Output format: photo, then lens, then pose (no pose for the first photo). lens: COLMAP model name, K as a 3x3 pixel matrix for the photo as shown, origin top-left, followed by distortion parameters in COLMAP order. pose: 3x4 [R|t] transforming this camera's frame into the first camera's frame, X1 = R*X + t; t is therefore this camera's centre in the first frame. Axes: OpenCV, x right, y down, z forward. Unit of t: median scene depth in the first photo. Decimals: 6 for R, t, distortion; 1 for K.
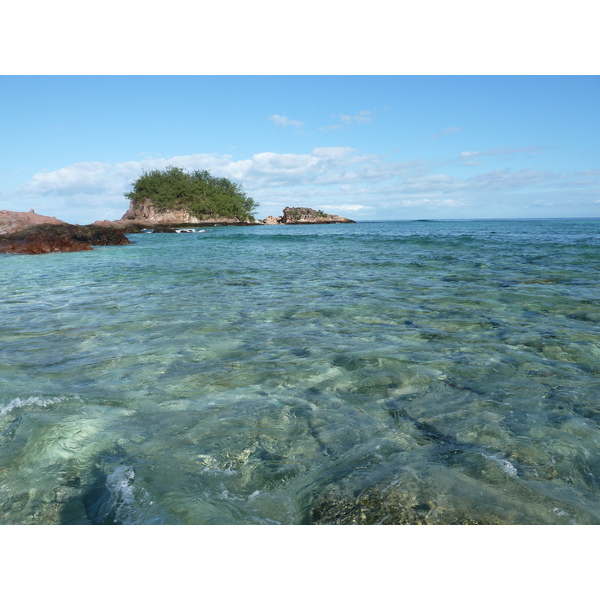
lens RADIAL K [[452.0, 0, 300.0], [0, 452.0, 300.0], [0, 0, 1]] dist [-0.033811, 0.004103]
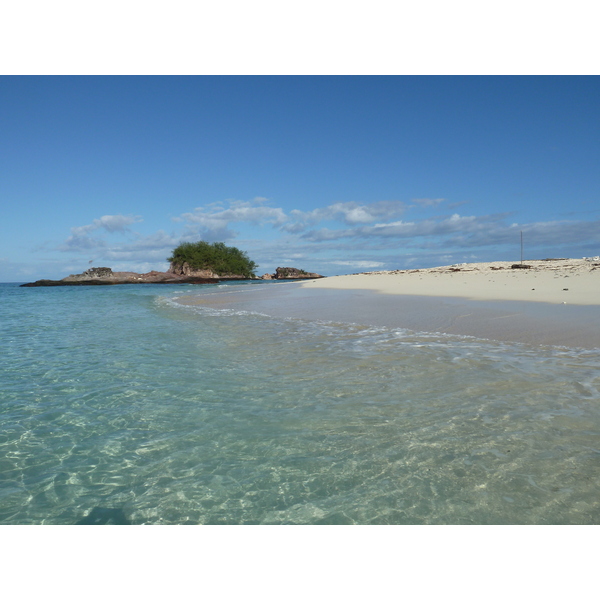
lens RADIAL K [[452.0, 0, 300.0], [0, 452.0, 300.0], [0, 0, 1]] dist [-0.033811, 0.004103]
pose [[1.000000, 0.000903, 0.000217, 0.049840], [-0.000869, 0.992334, -0.123584, 0.090291], [-0.000327, 0.123584, 0.992334, -0.501398]]
